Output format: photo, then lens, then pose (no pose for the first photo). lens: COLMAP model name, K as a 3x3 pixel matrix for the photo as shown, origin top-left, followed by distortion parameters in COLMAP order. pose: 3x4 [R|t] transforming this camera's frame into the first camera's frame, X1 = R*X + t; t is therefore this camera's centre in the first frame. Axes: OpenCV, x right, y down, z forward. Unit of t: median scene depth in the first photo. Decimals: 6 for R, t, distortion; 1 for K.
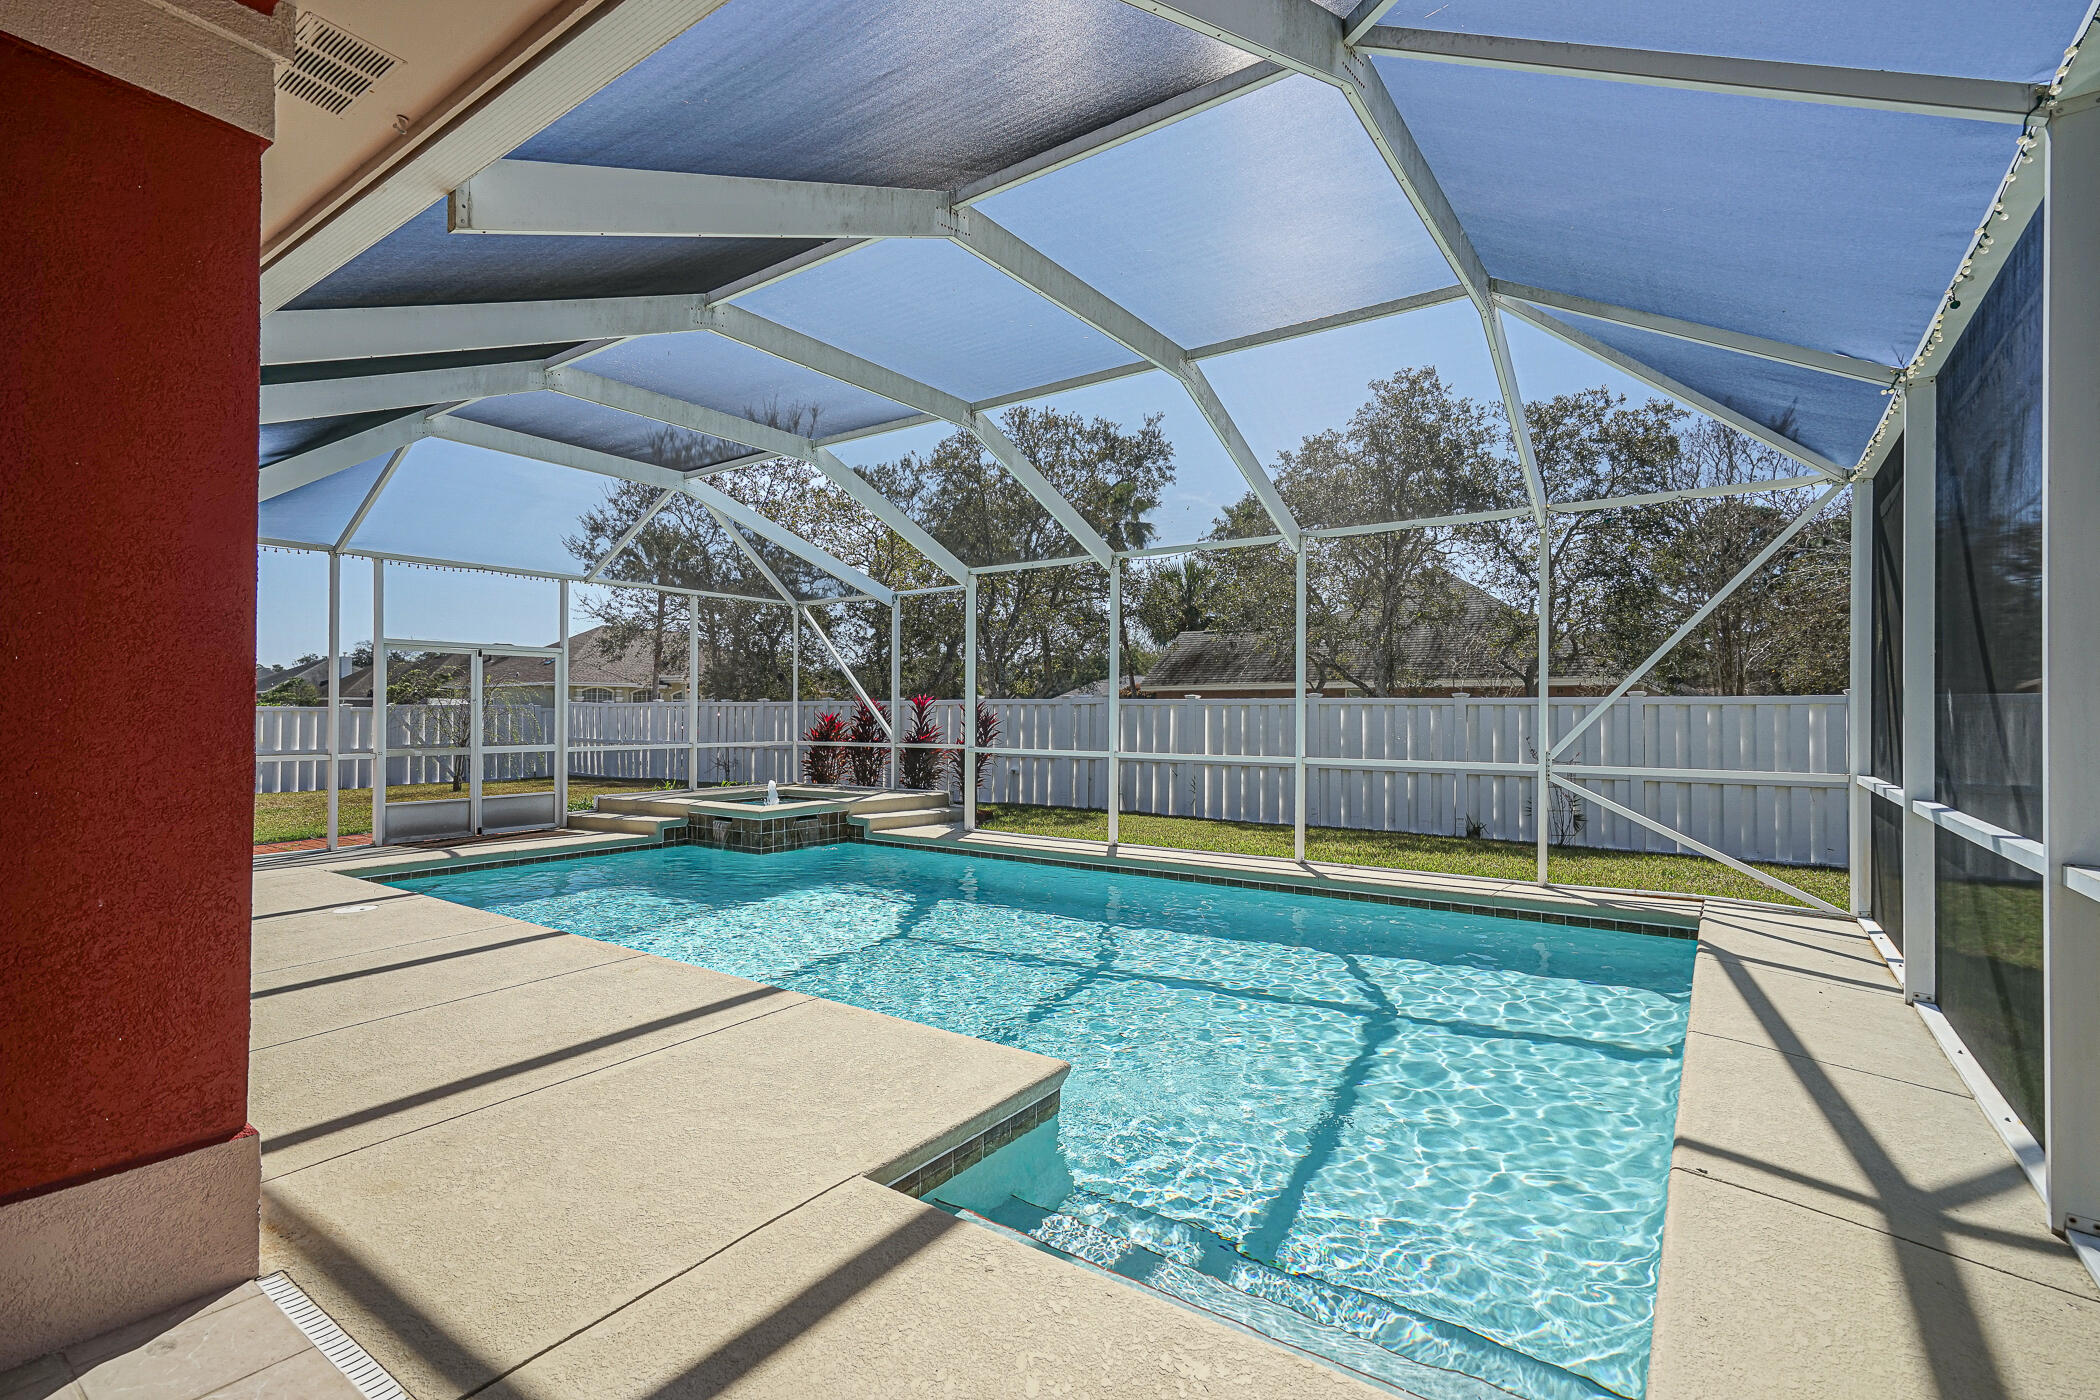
lens RADIAL K [[951.5, 0, 1042.3], [0, 951.5, 693.8], [0, 0, 1]] dist [-0.003403, 0.009784]
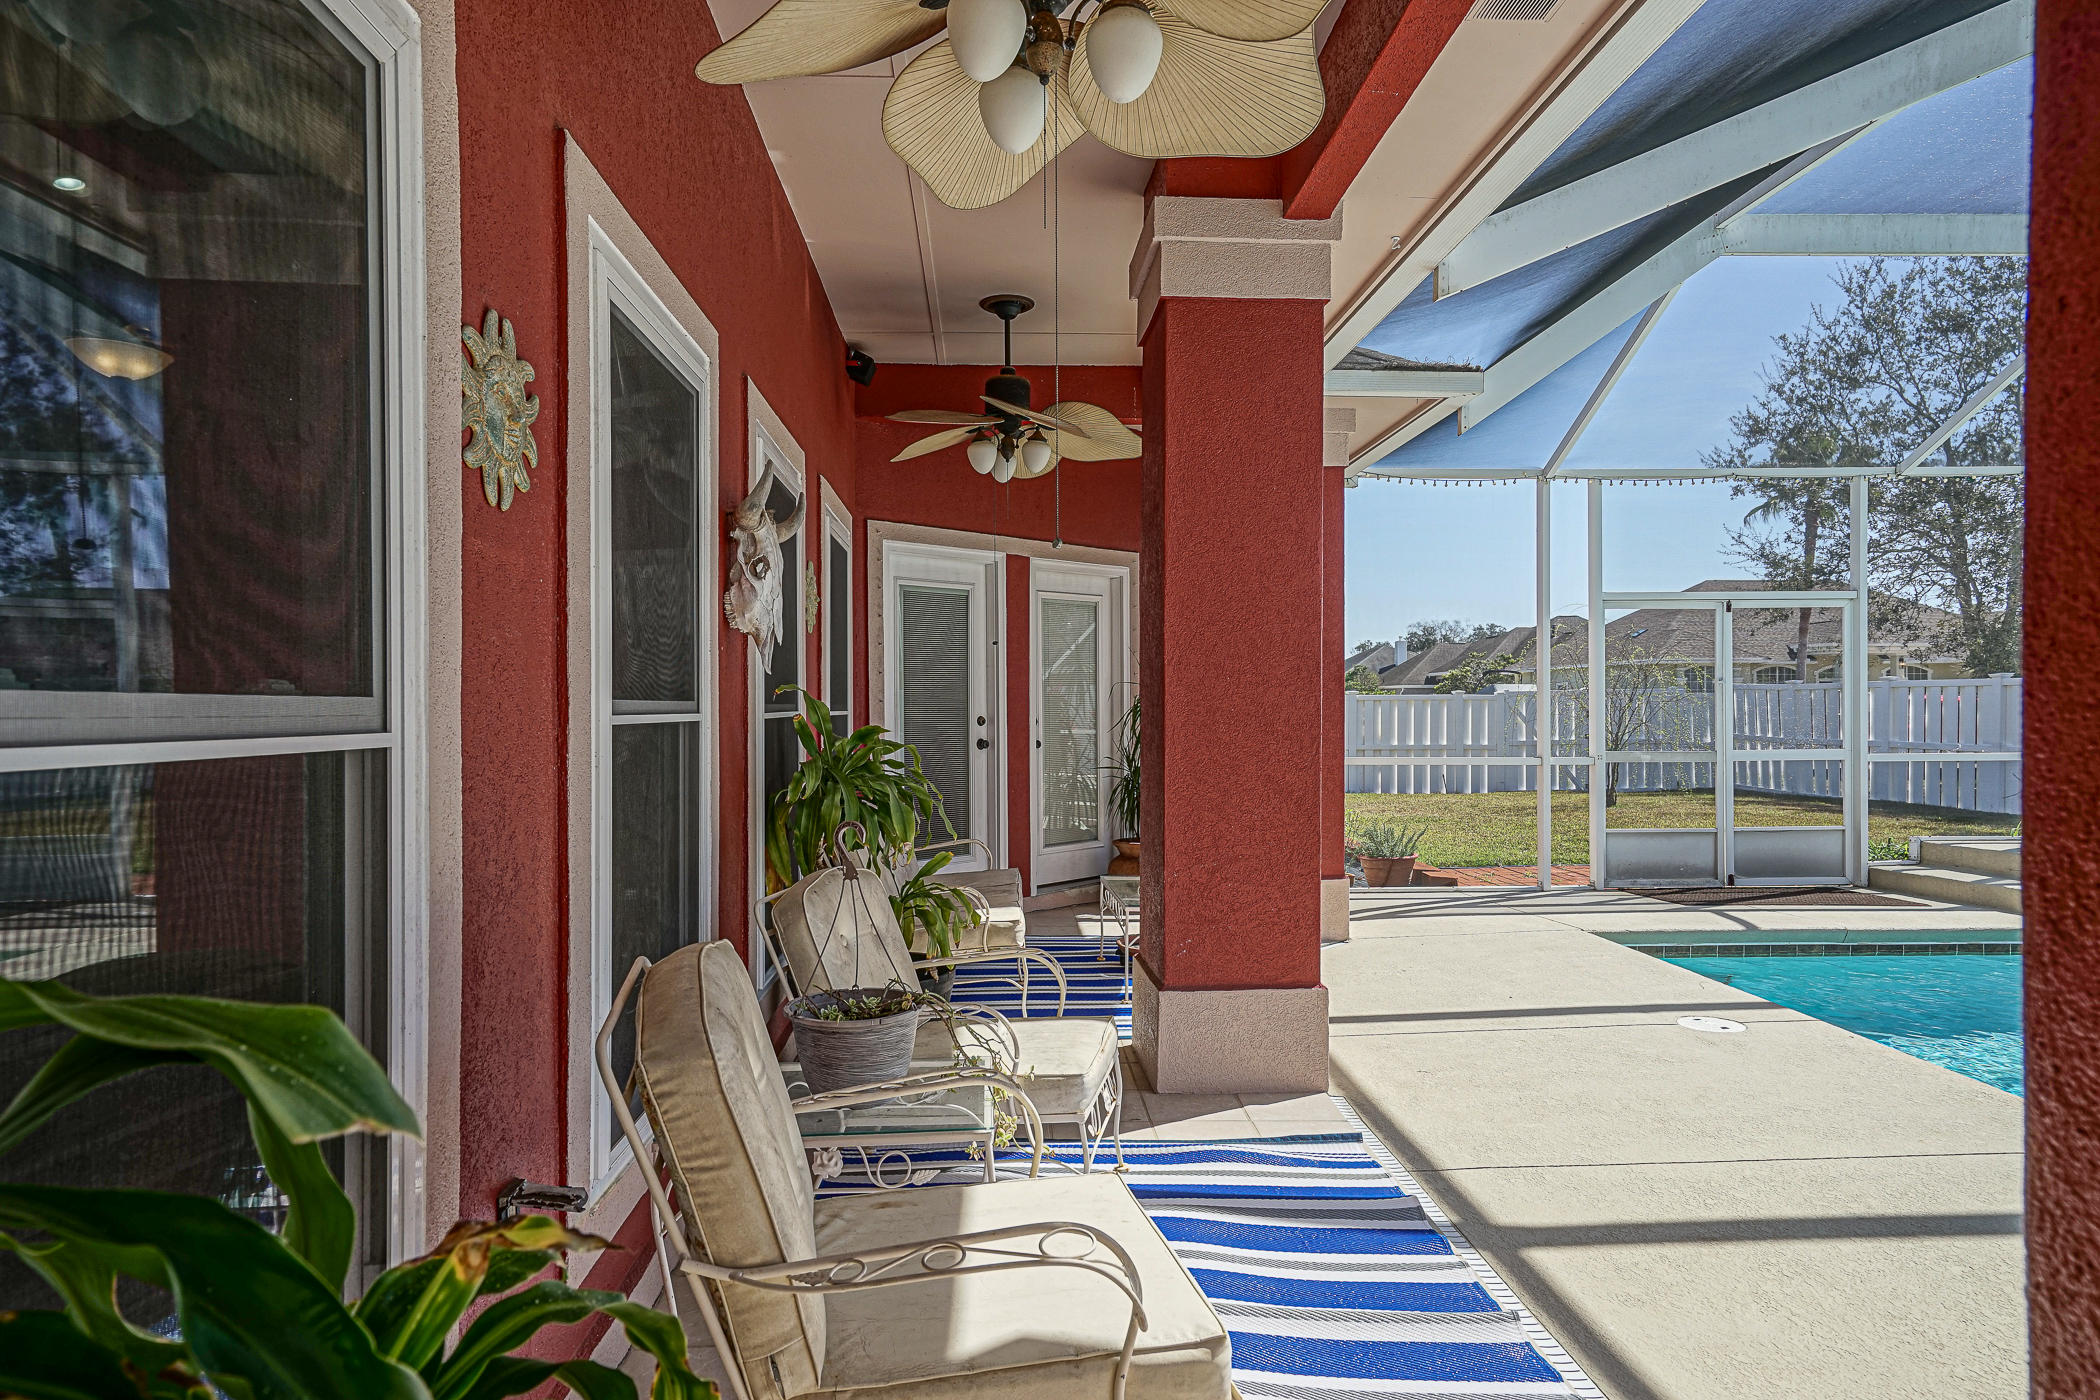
lens RADIAL K [[1205.8, 0, 1050.0], [0, 1205.8, 700.0], [0, 0, 1]] dist [0.014083, 0.000261]
pose [[0.619611, -0.009919, -0.784847, -0.199531], [0.025687, 0.999641, 0.007645, 0.001942], [0.784489, -0.024897, 0.619643, 0.106463]]
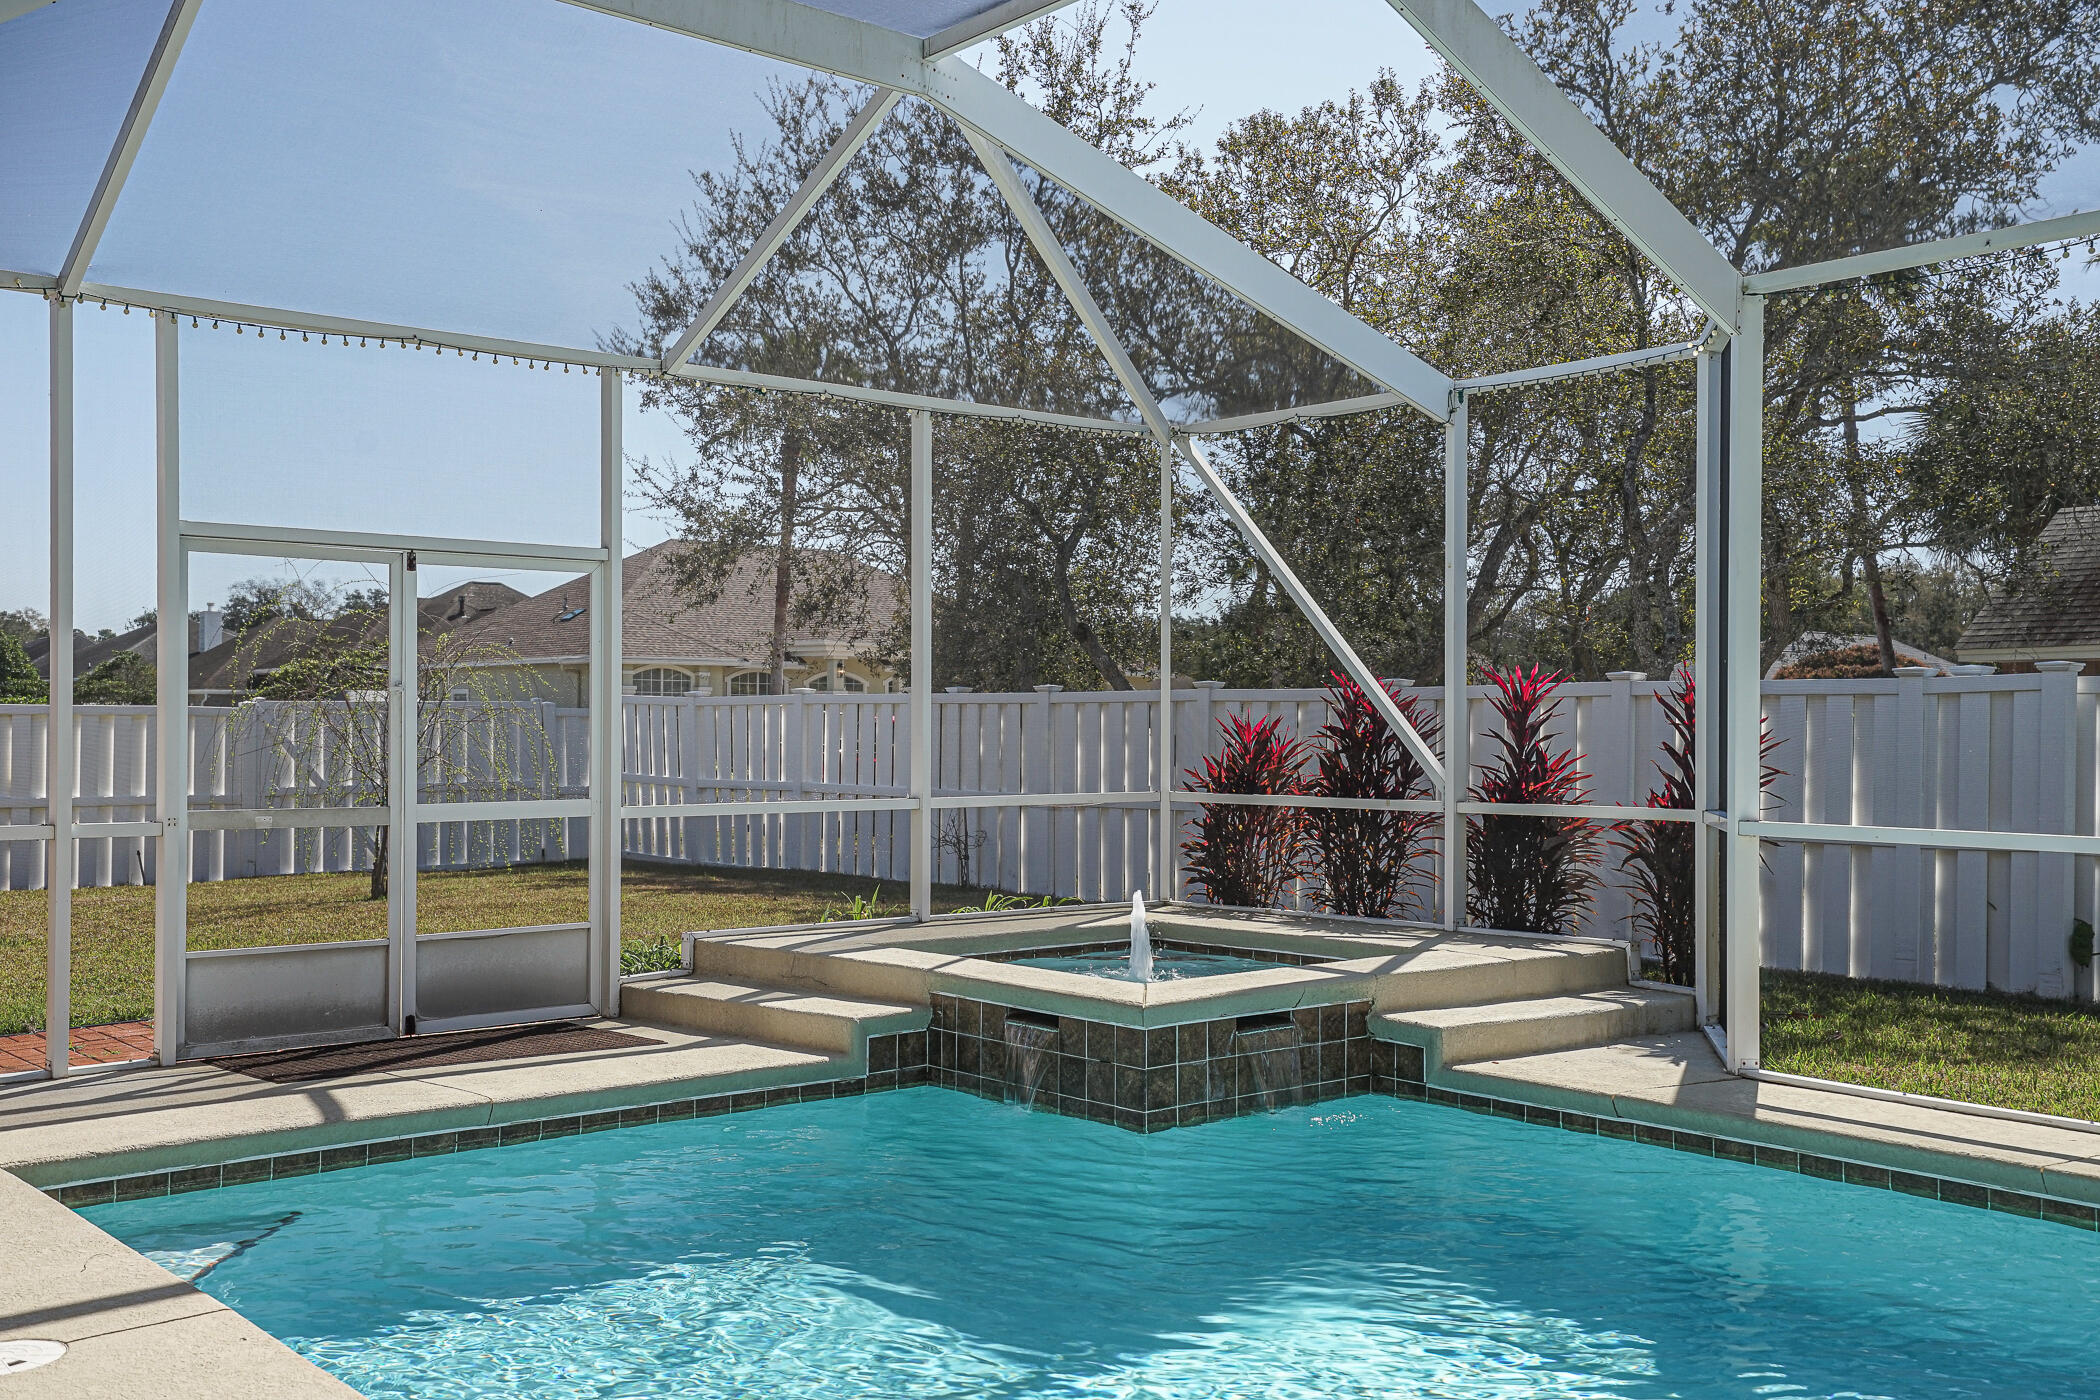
lens RADIAL K [[2017.9, 0, 1048.2], [0, 2017.9, 654.2], [0, 0, 1]] dist [0.067869, 0.003735]
pose [[0.969907, -0.008749, -0.243318, -0.123641], [0.005636, 0.999893, -0.013487, 0.006270], [0.243410, 0.011709, 0.969853, 0.232757]]
